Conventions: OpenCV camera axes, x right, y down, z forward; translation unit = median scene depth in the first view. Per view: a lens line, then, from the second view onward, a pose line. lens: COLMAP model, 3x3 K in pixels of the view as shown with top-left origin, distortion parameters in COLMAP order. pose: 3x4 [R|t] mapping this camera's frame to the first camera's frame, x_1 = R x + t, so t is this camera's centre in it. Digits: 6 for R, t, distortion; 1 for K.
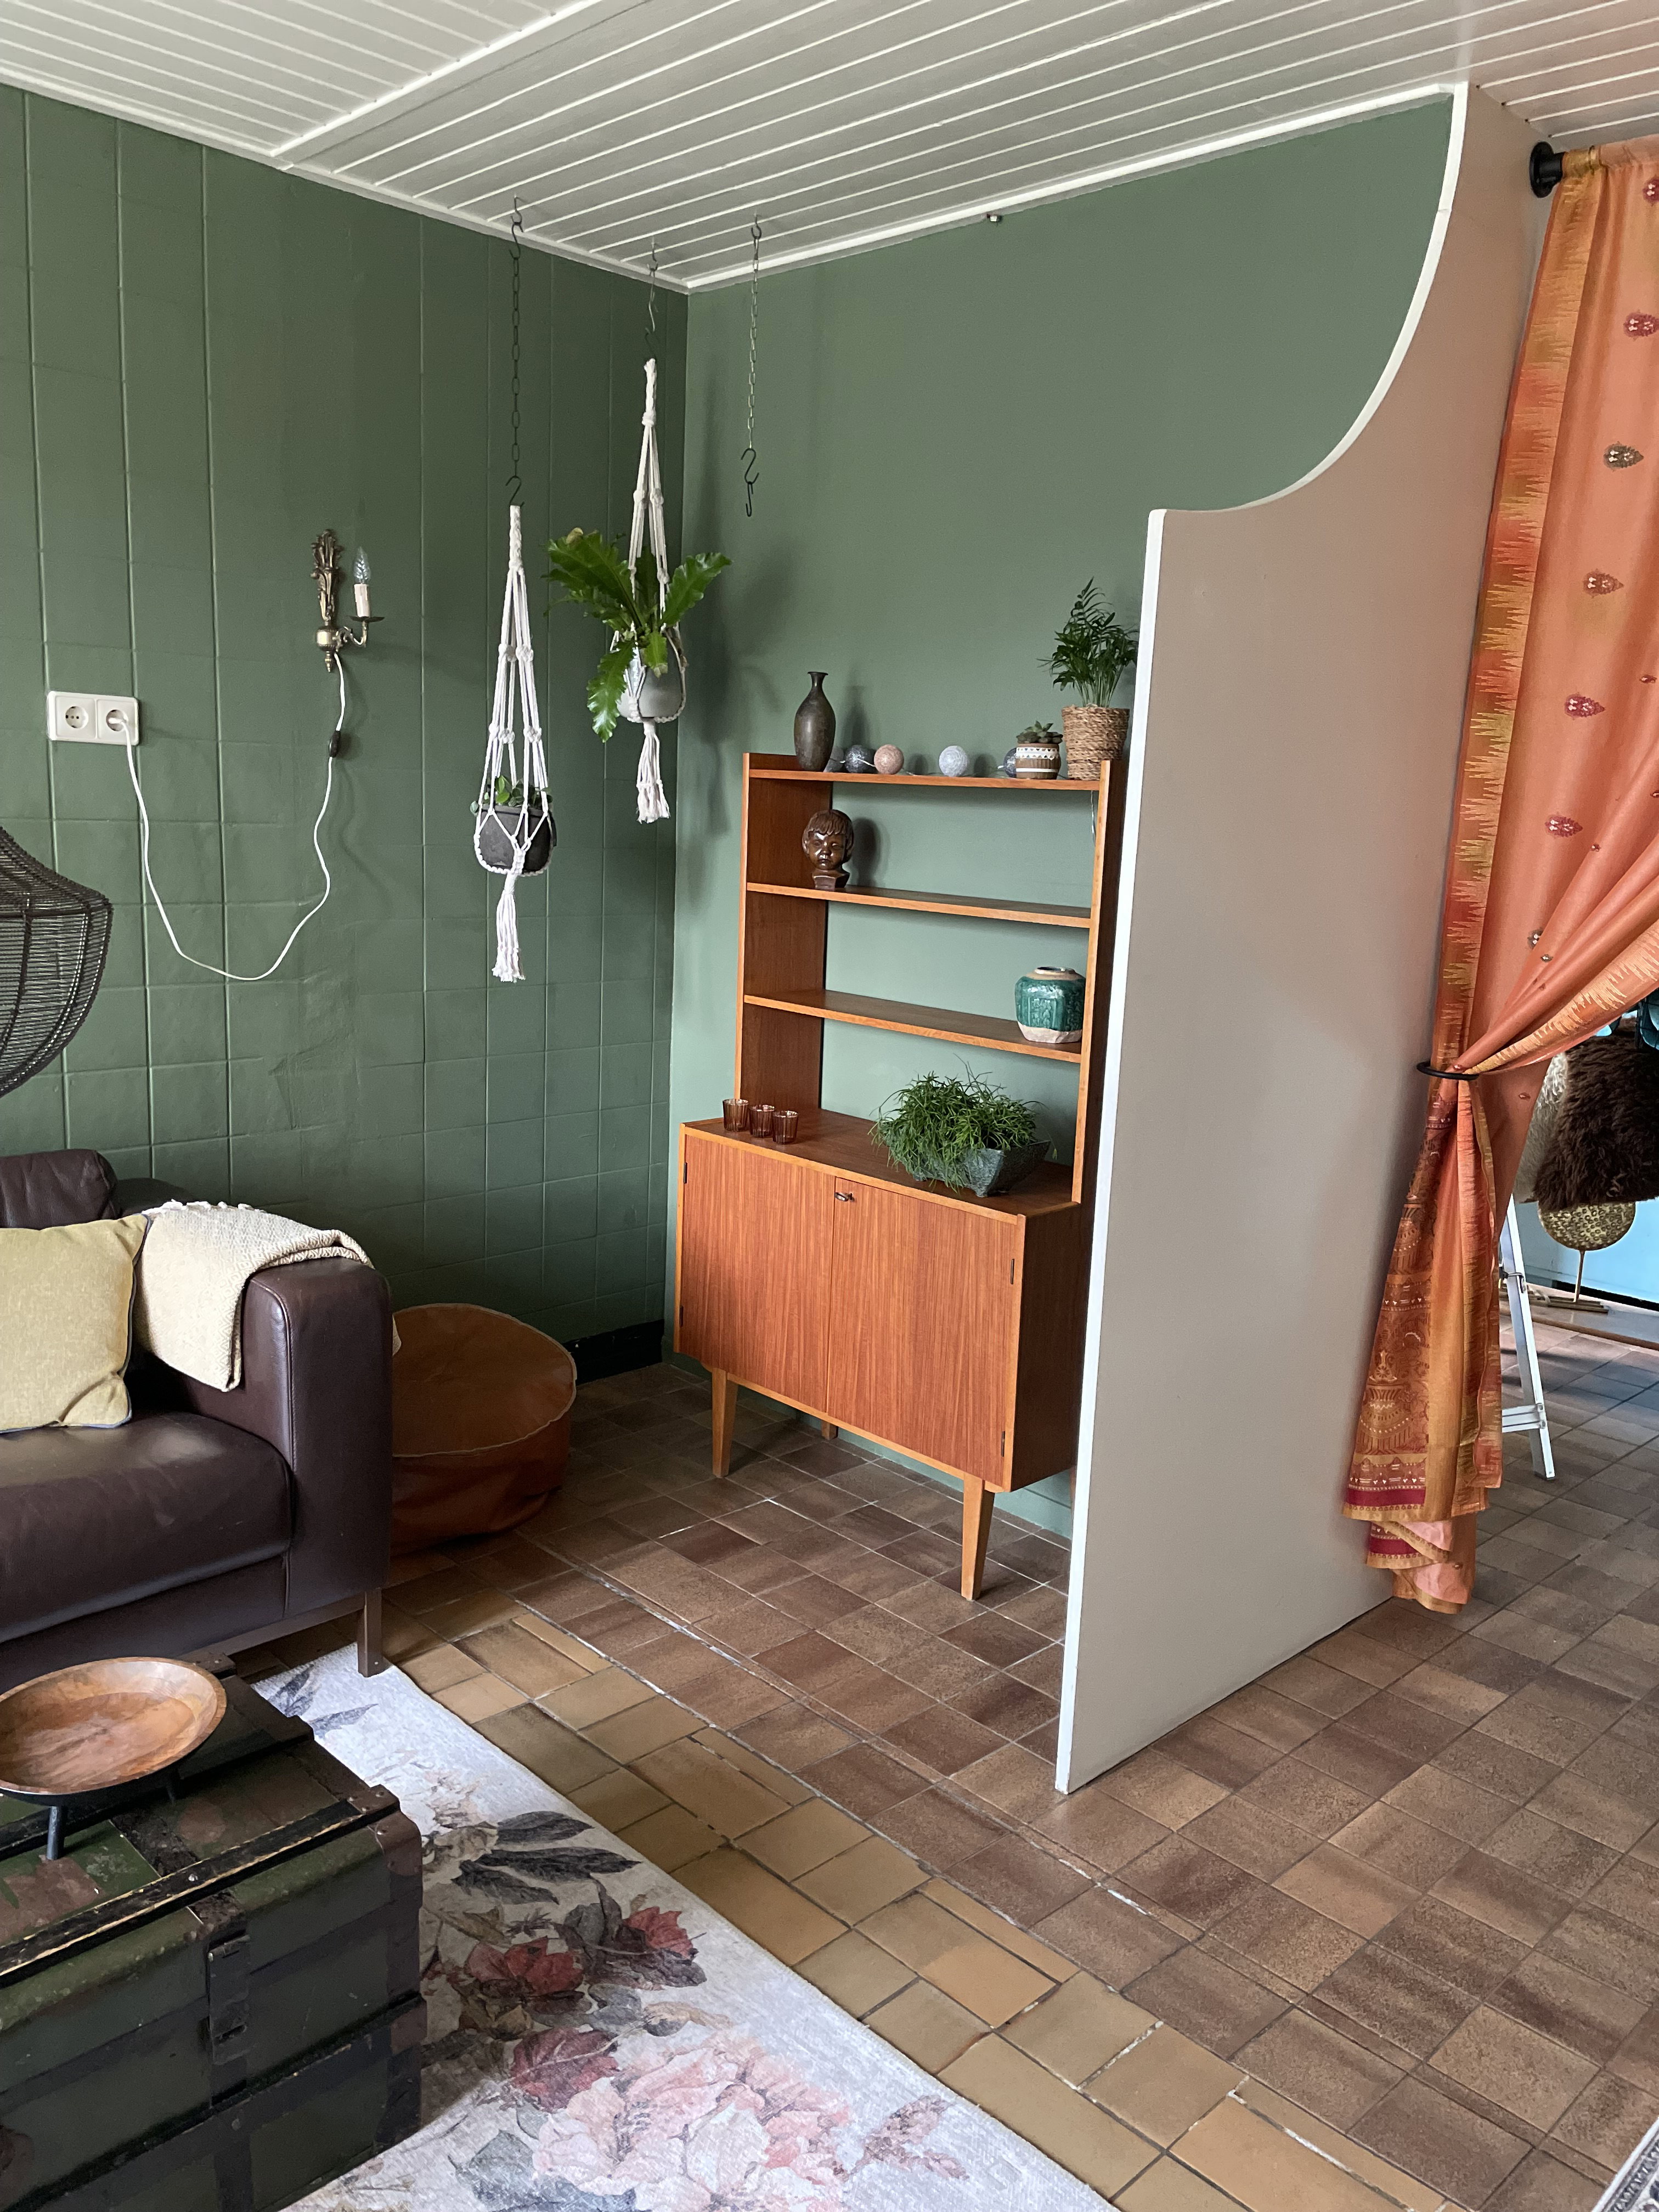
lens RADIAL K [[1637.8, 0, 792.8], [0, 1637.8, 1092.9], [0, 0, 1]] dist [0.109530, -0.163251]
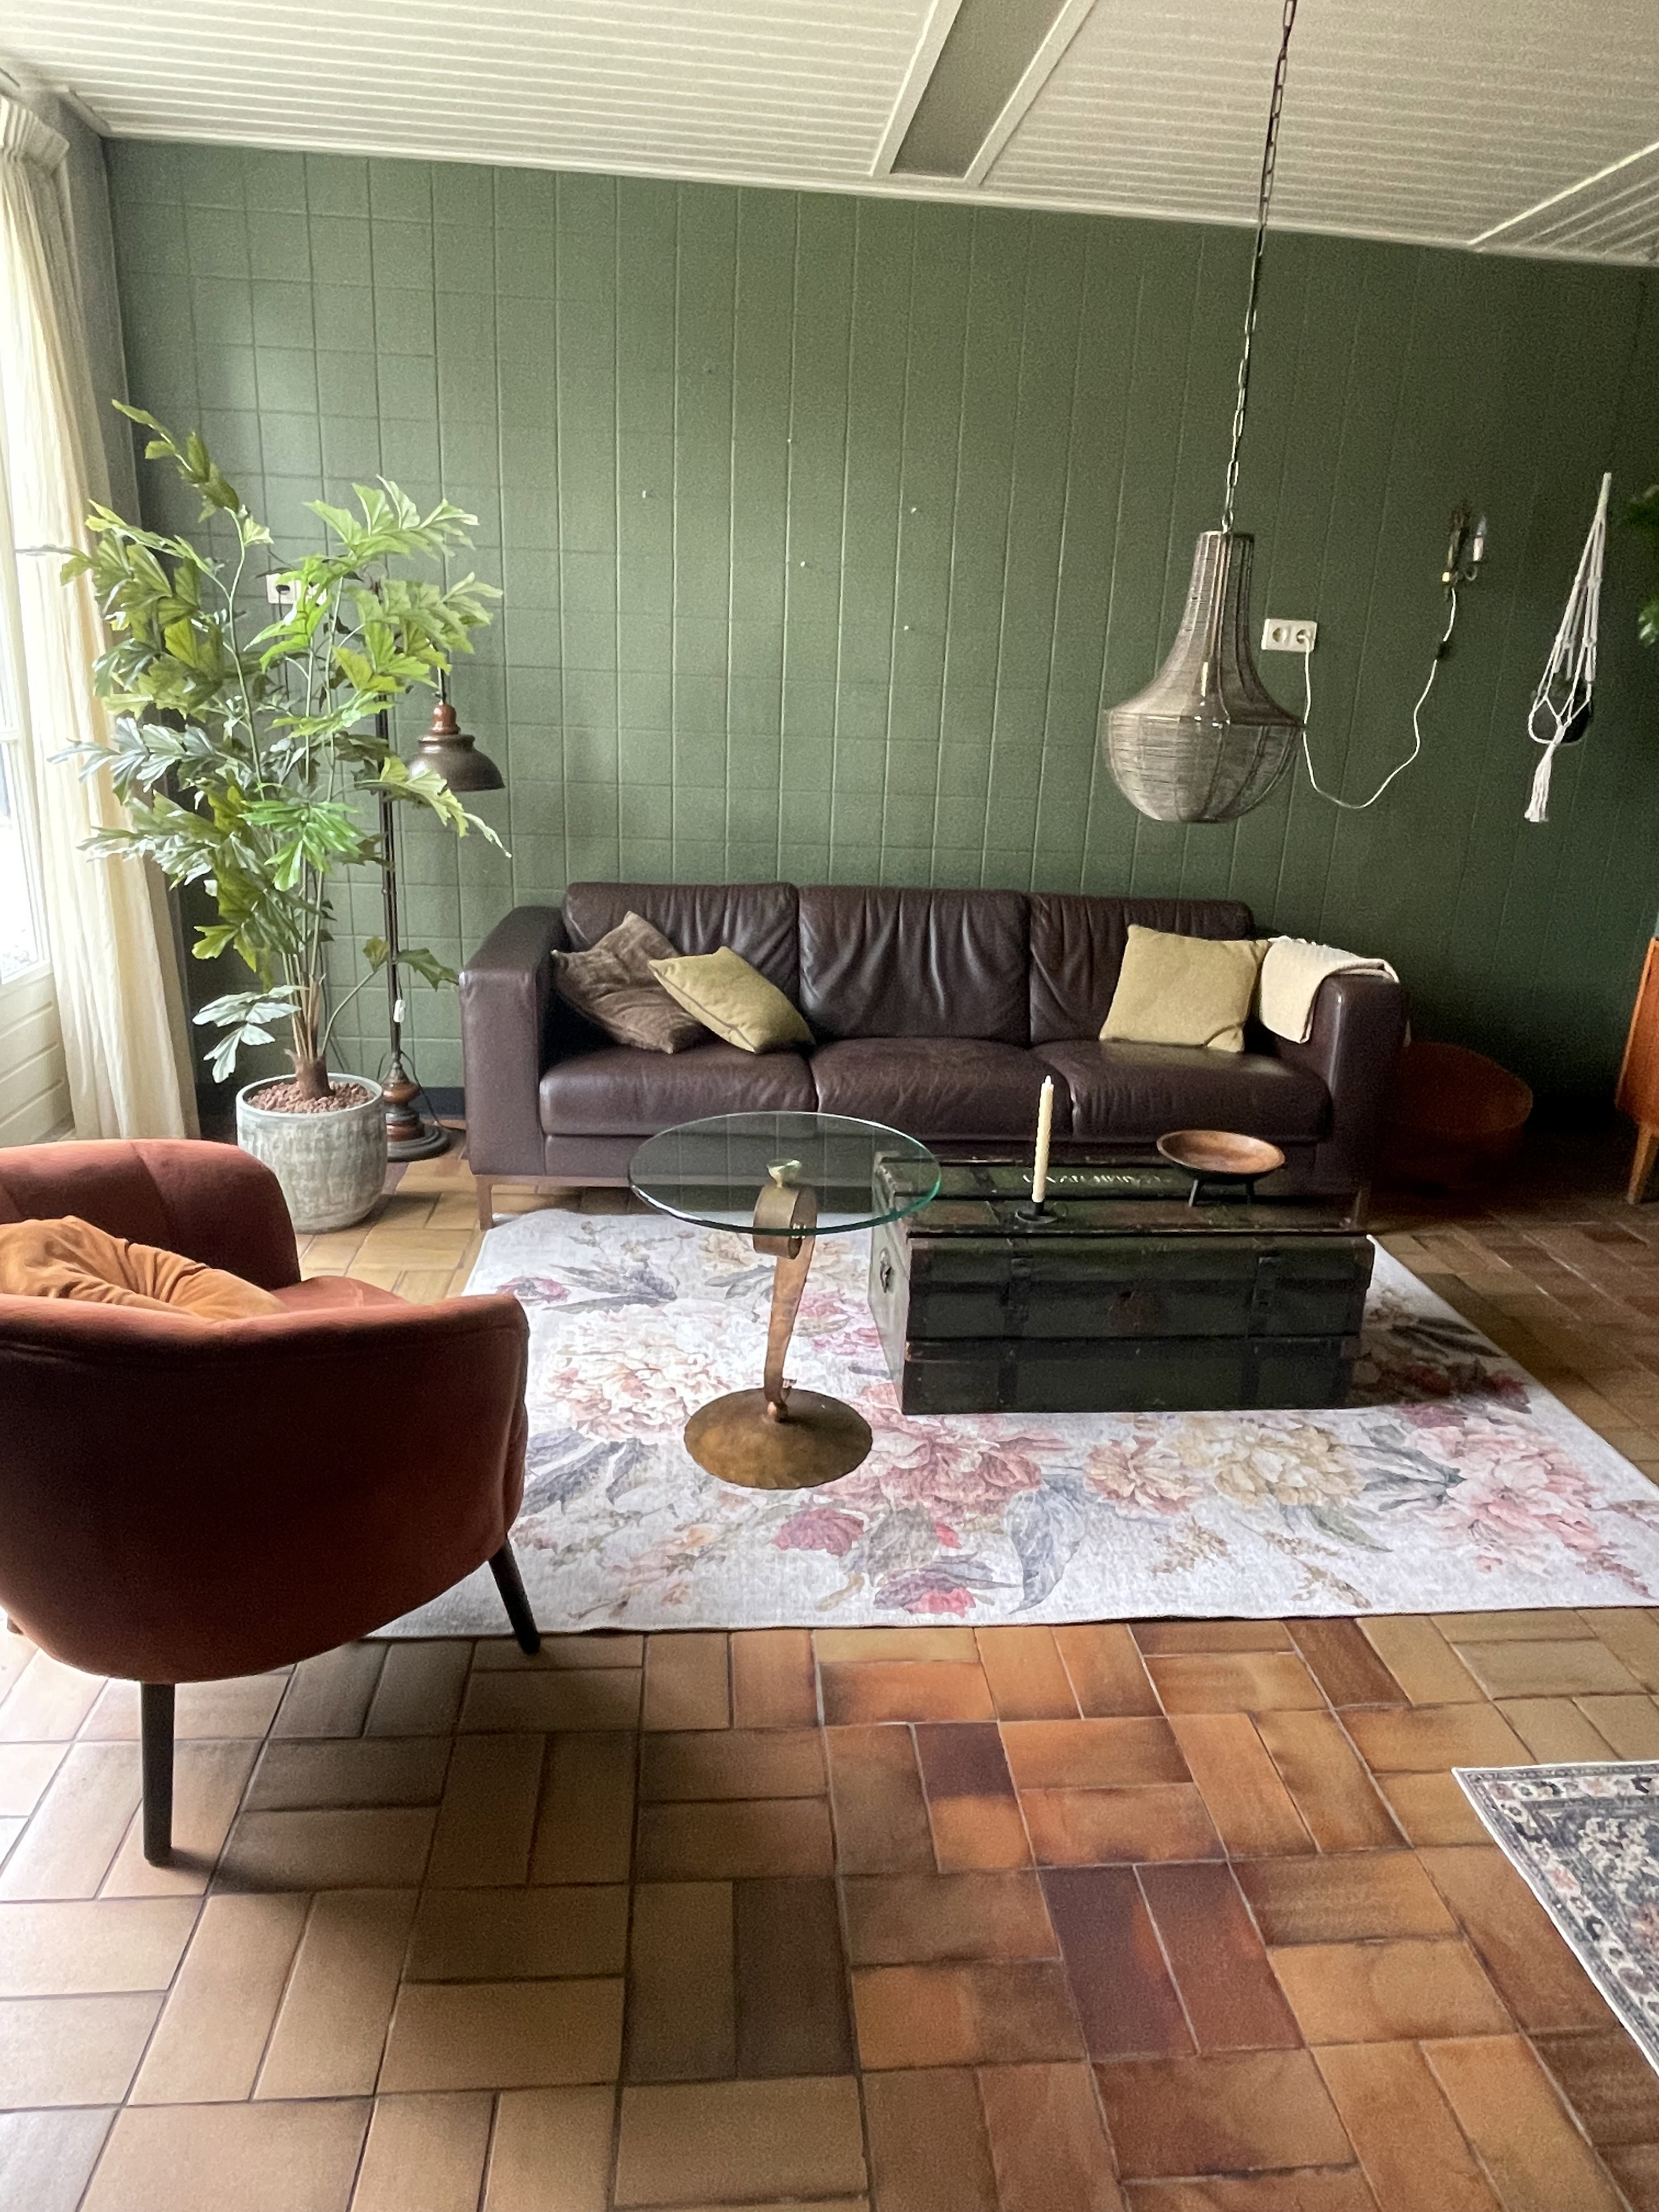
lens RADIAL K [[1374.6, 0, 833.8], [0, 1374.6, 1112.2], [0, 0, 1]] dist [-0.003661, -0.002439]
pose [[0.786982, 0.188877, -0.587354, 0.117289], [-0.123376, 0.980937, 0.150135, 0.094063], [0.604514, -0.045688, 0.795283, -0.394449]]
